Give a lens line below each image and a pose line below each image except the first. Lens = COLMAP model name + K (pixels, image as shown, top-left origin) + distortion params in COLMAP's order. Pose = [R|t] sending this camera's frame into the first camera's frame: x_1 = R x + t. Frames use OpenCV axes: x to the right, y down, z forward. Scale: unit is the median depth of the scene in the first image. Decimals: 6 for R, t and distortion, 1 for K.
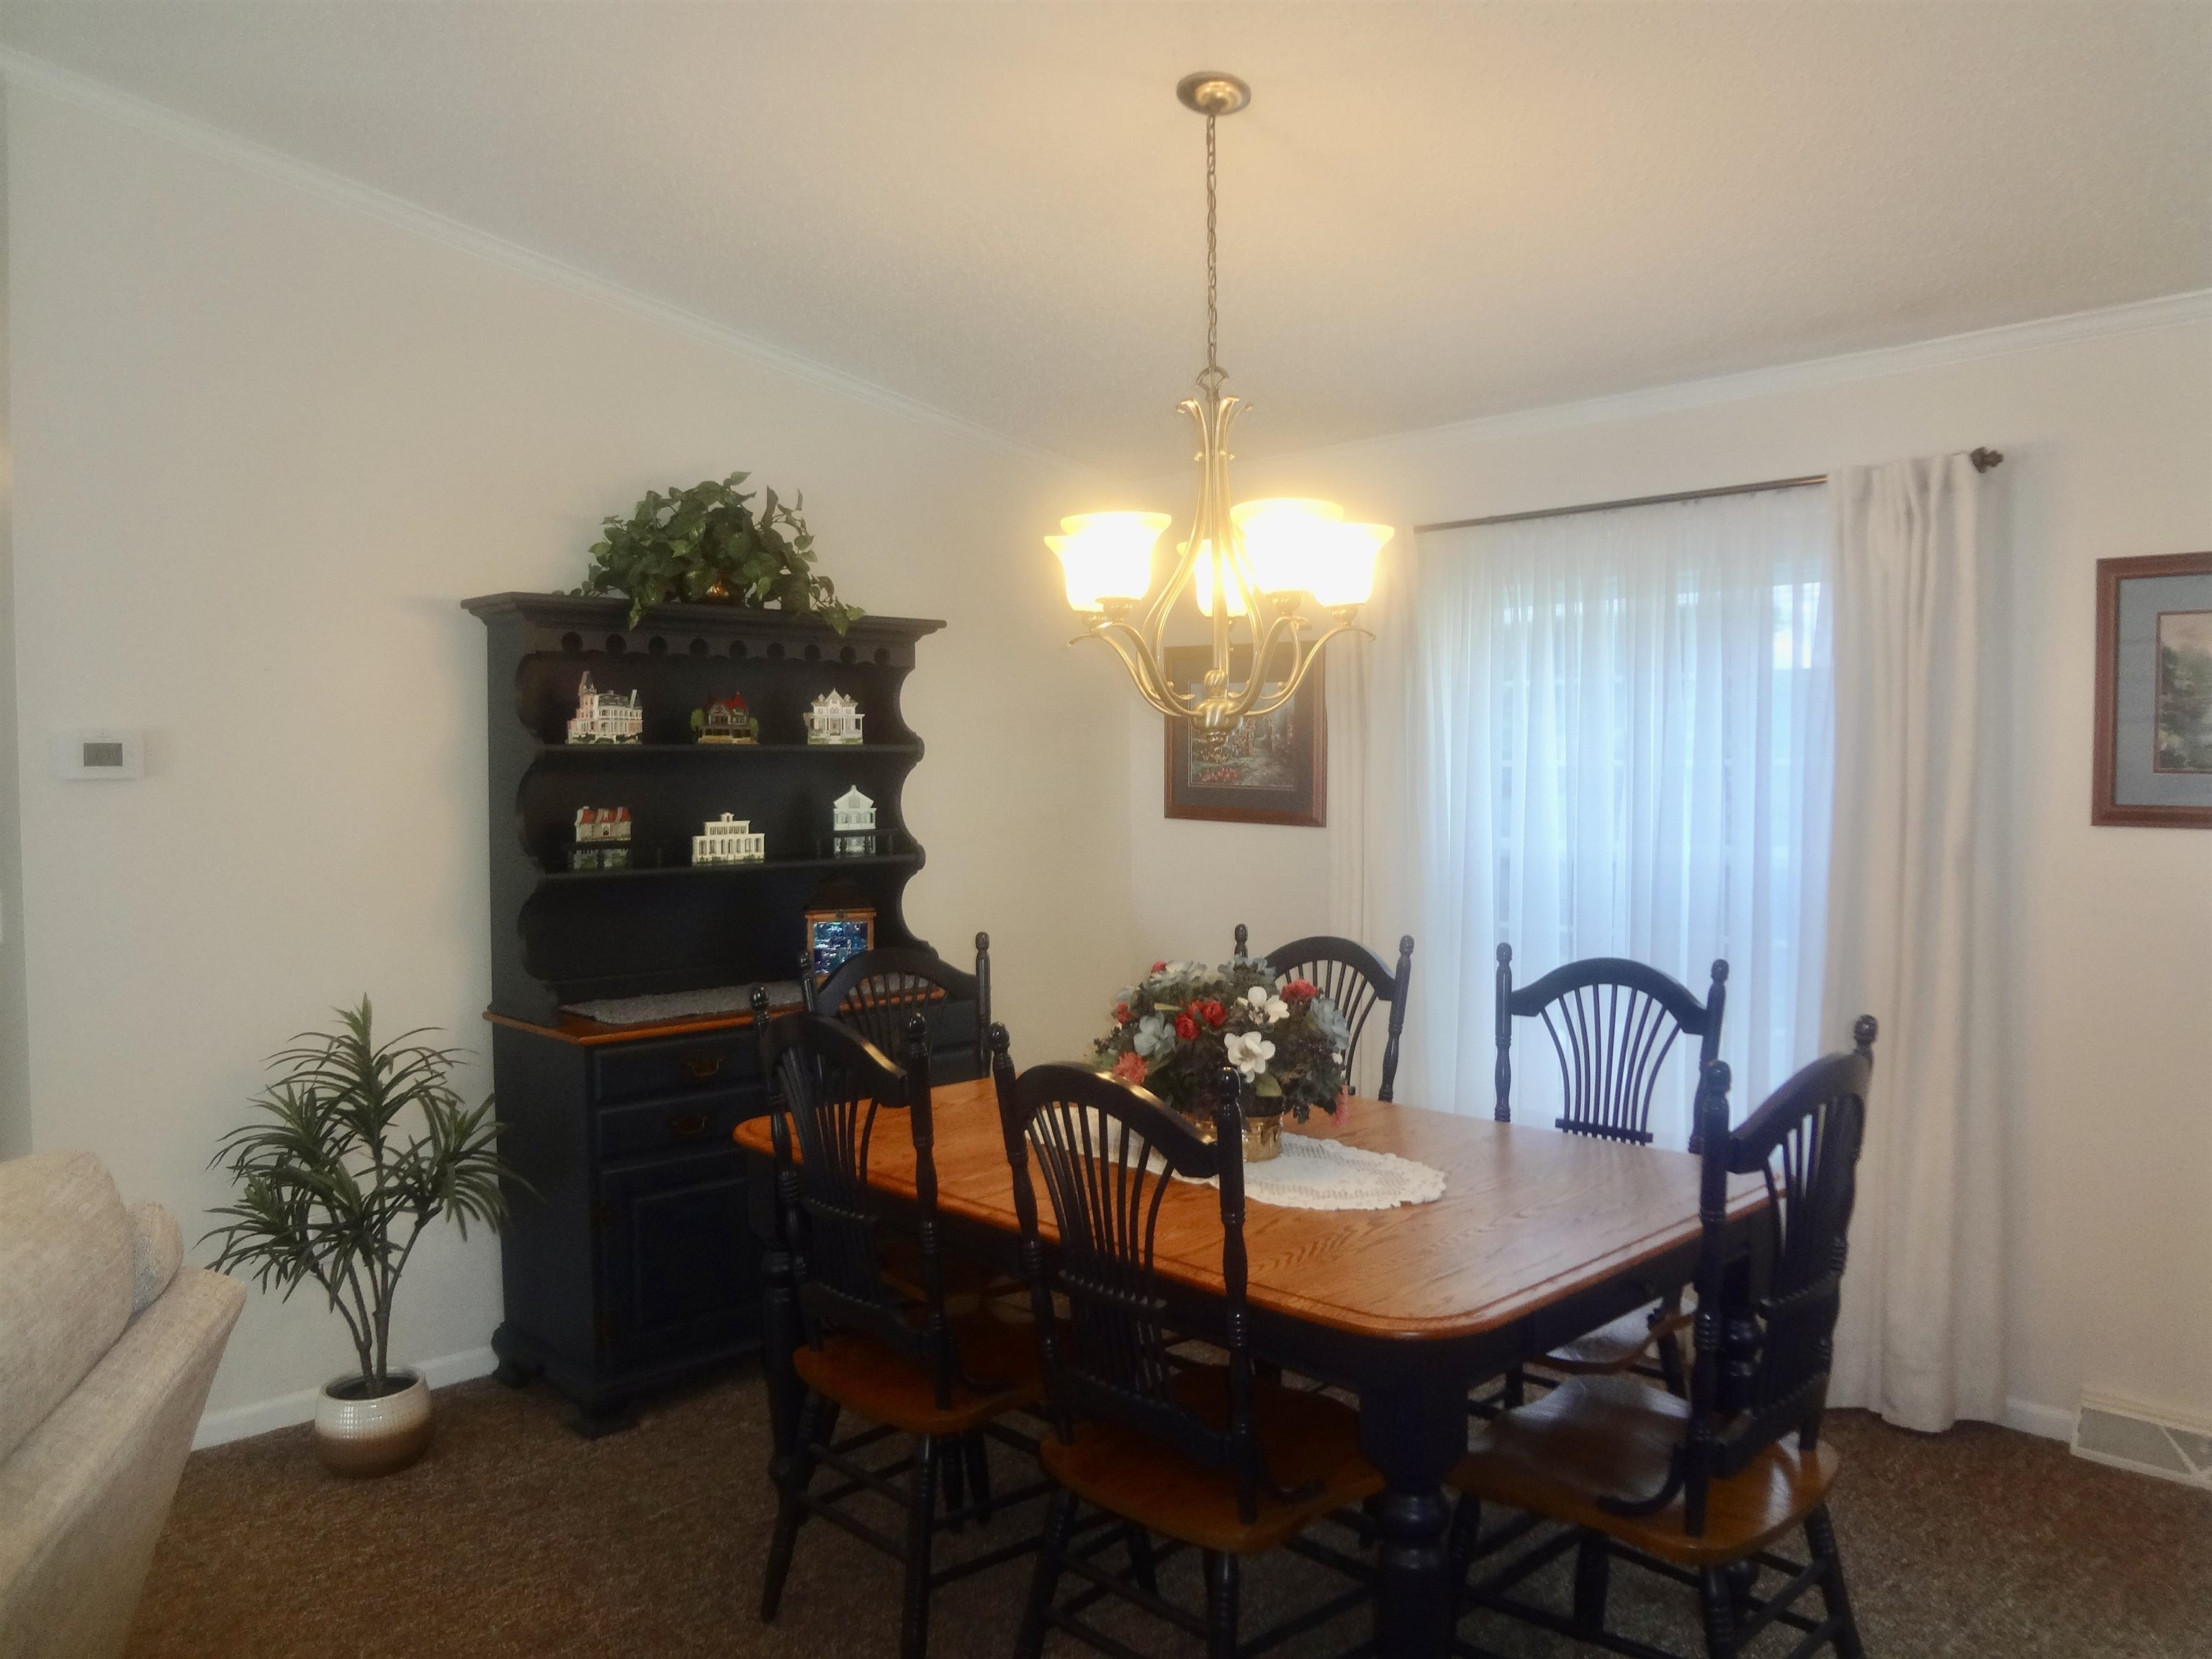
lens RADIAL K [[1652.7, 0, 1106.0], [0, 1652.7, 829.5], [0, 0, 1]] dist [-0.077945, 0.041634]
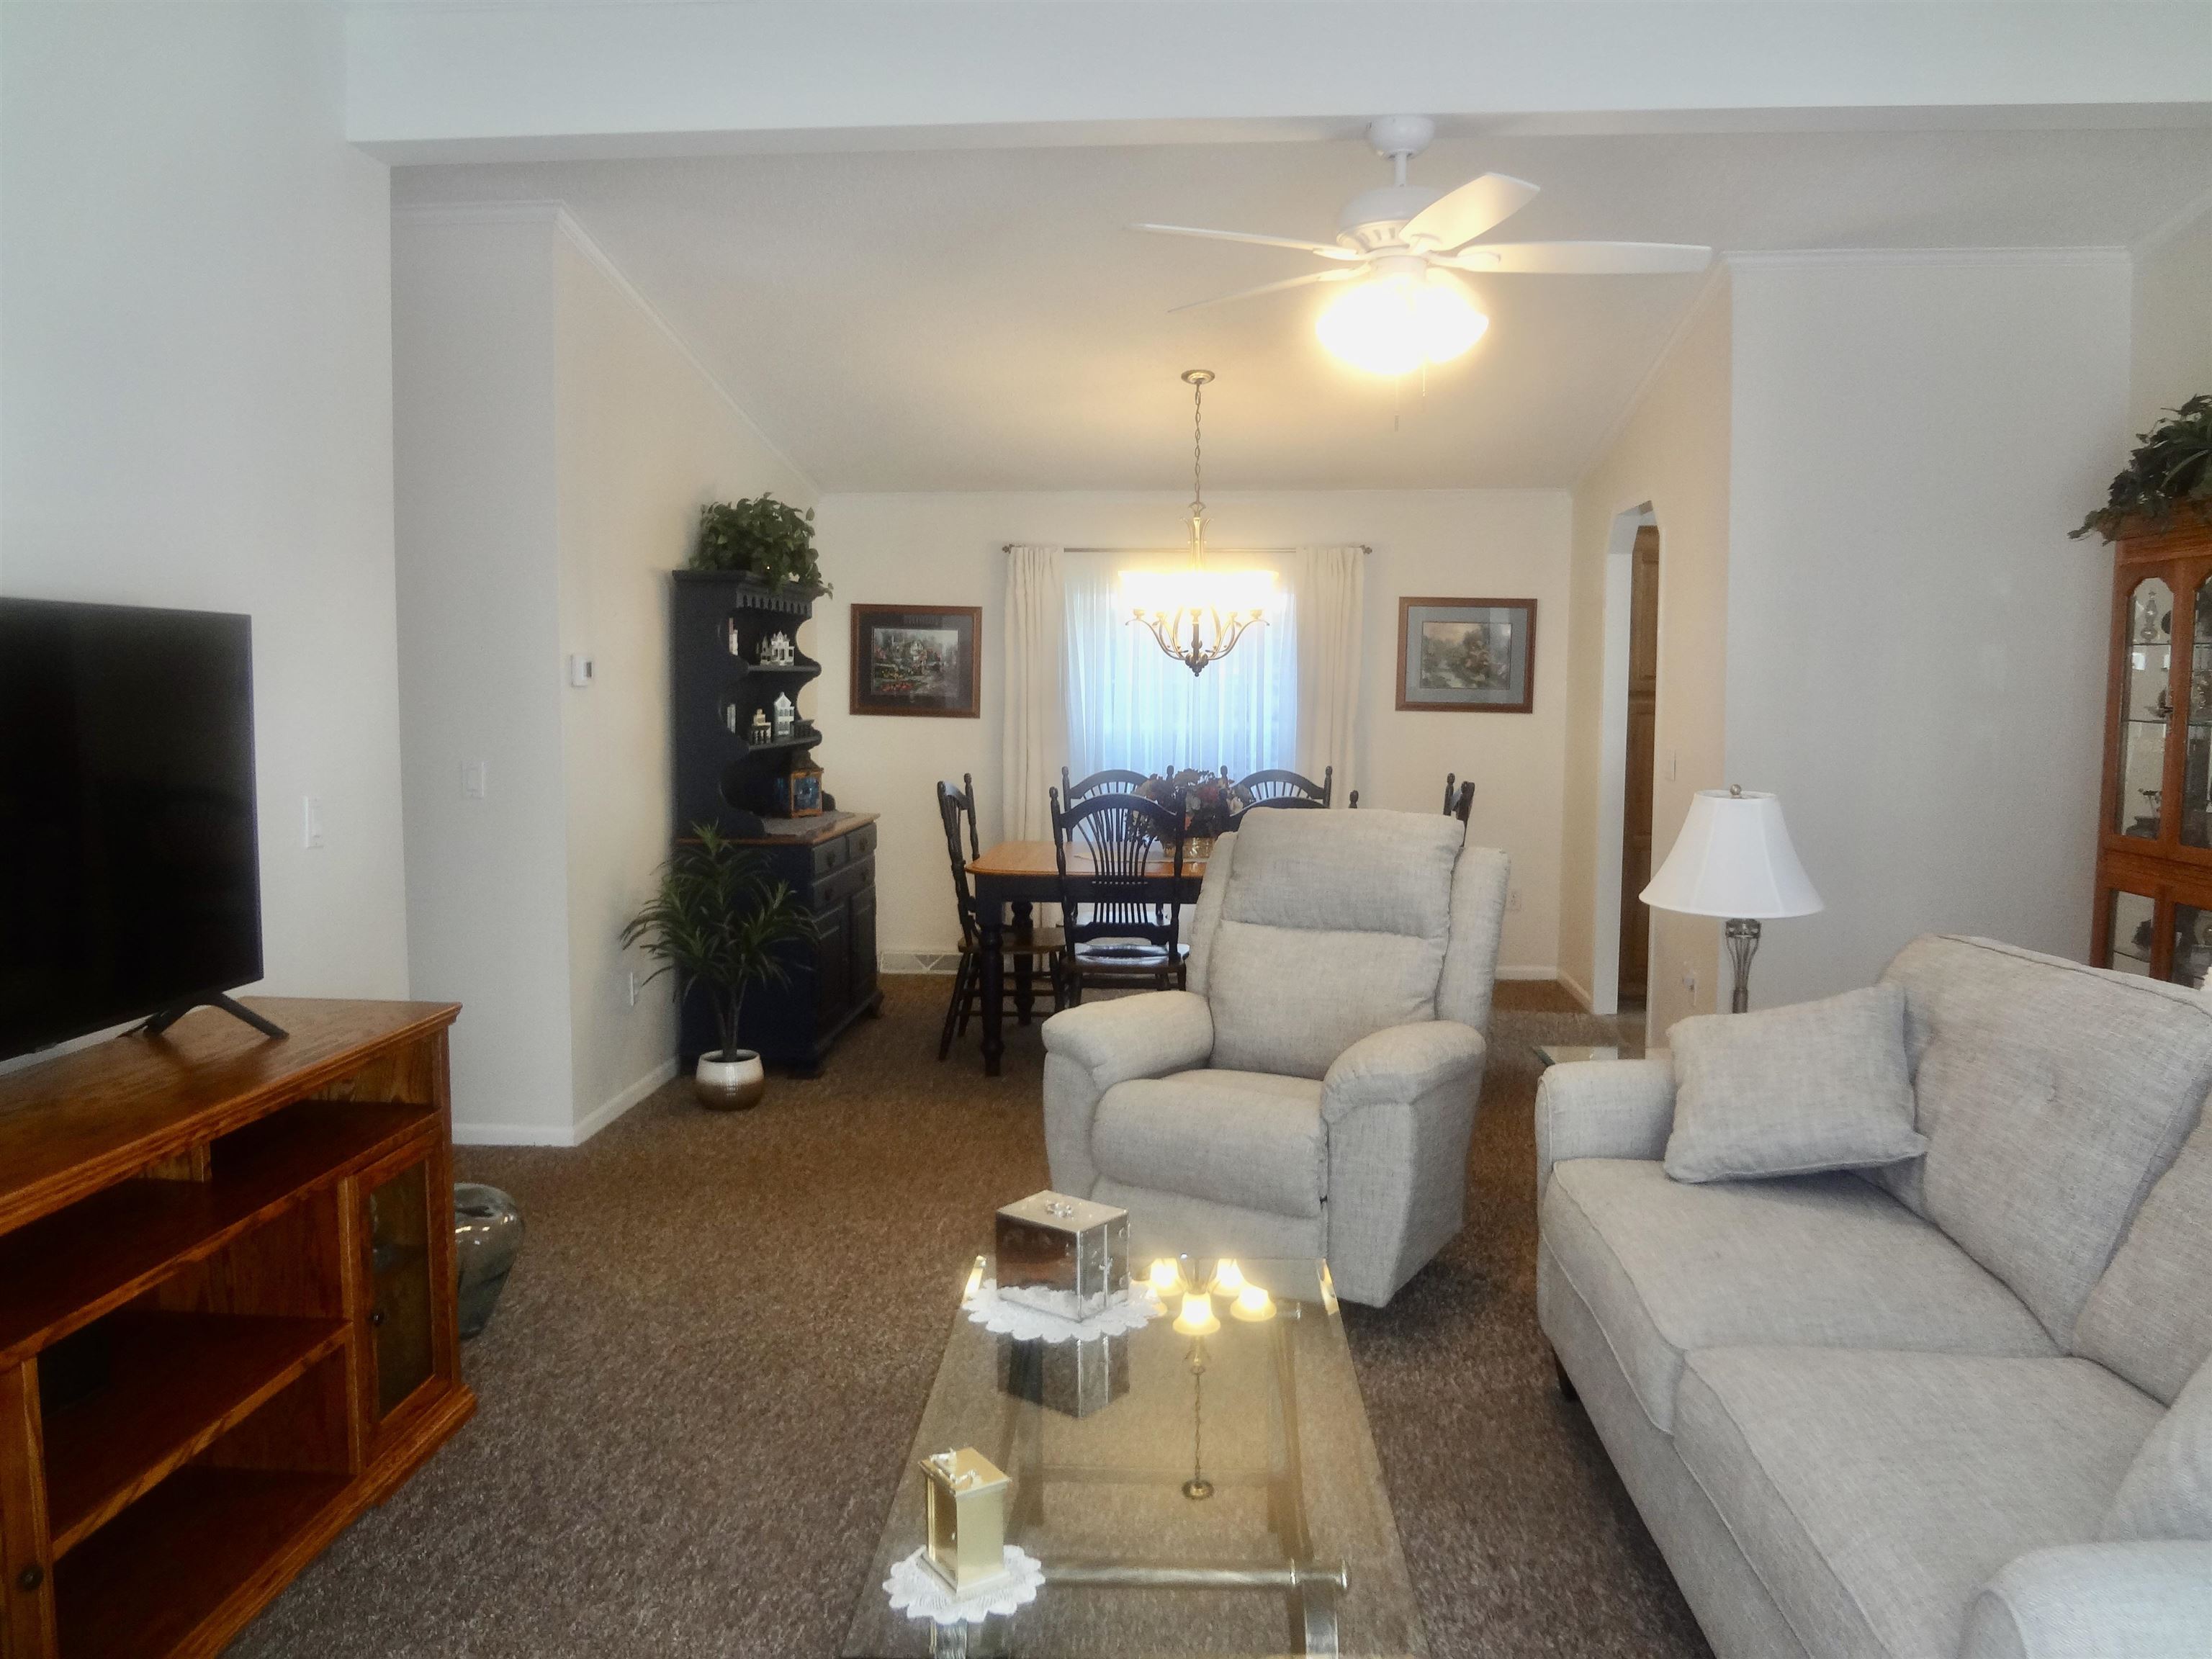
lens RADIAL K [[1634.1, 0, 1100.1], [0, 1634.1, 839.3], [0, 0, 1]] dist [-0.069885, 0.035930]
pose [[0.744529, -0.055871, 0.665248, -1.147100], [0.016971, 0.997754, 0.064802, 0.020881], [-0.667374, -0.036957, 0.743805, -0.425156]]
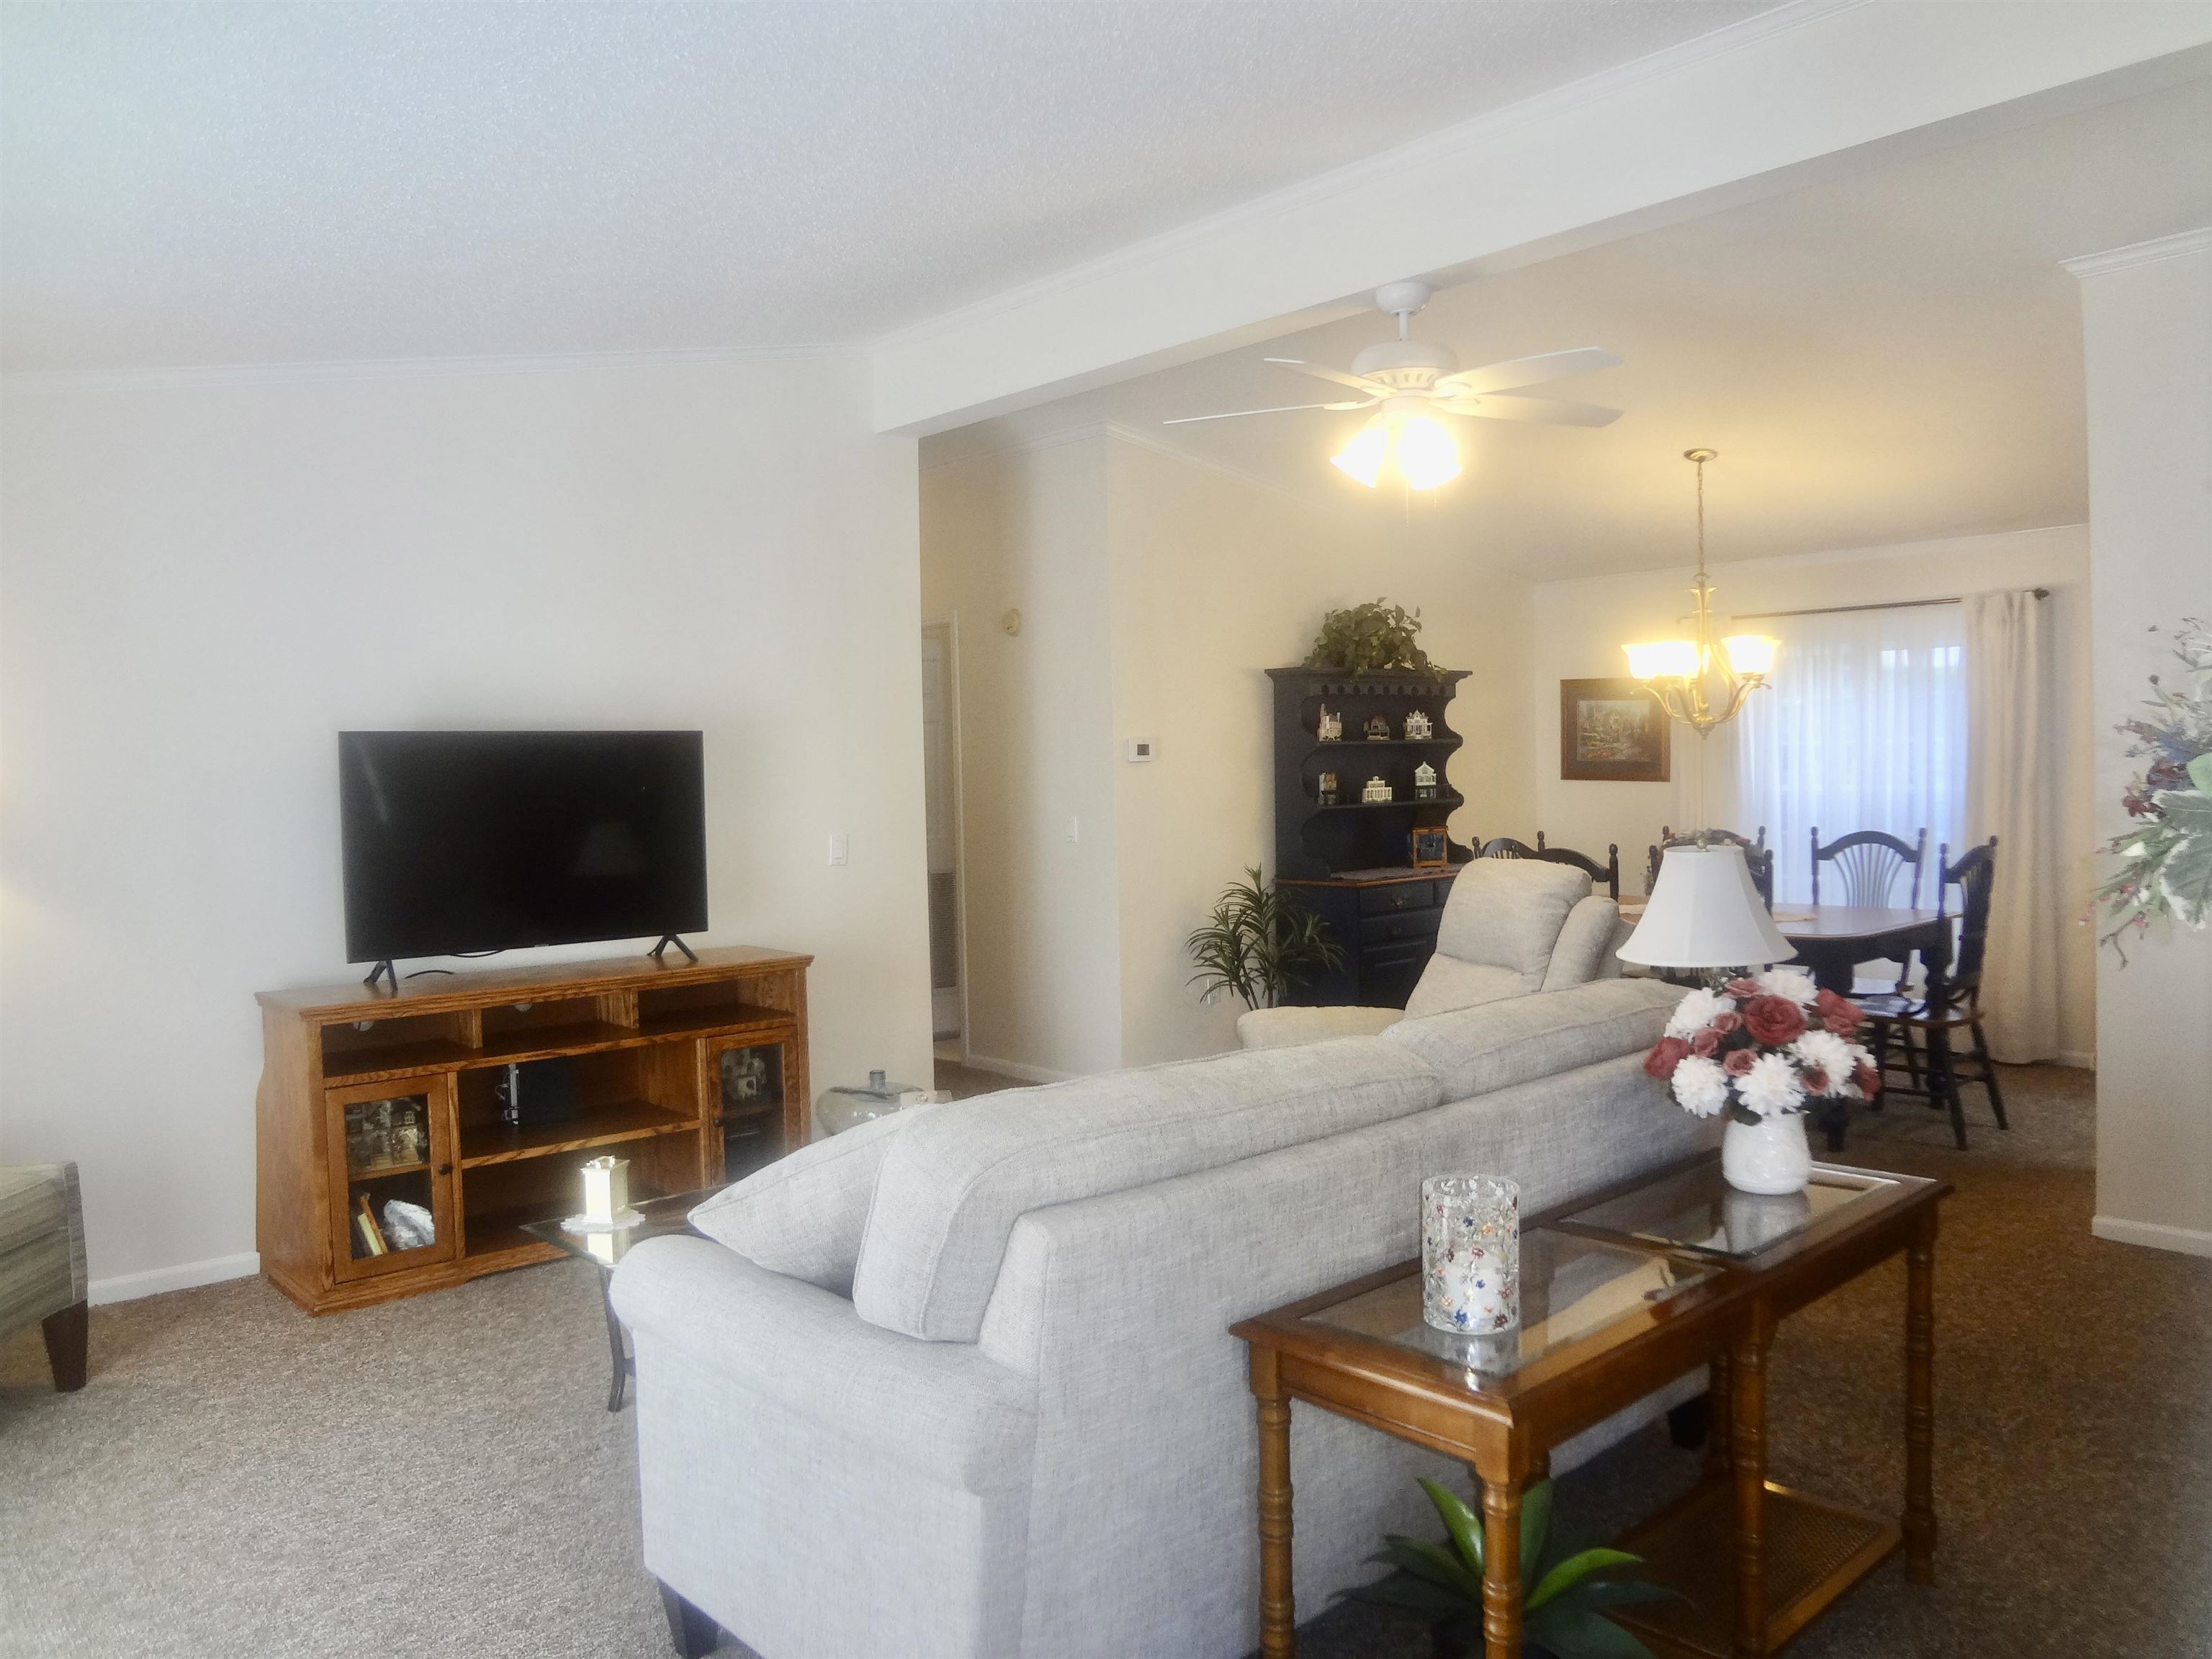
lens RADIAL K [[1634.1, 0, 1100.1], [0, 1634.1, 839.3], [0, 0, 1]] dist [-0.069885, 0.035930]
pose [[0.998899, -0.016504, -0.043924, -0.519997], [0.016953, 0.999808, 0.009868, 0.042962], [0.043753, -0.010602, 0.998986, -0.997324]]
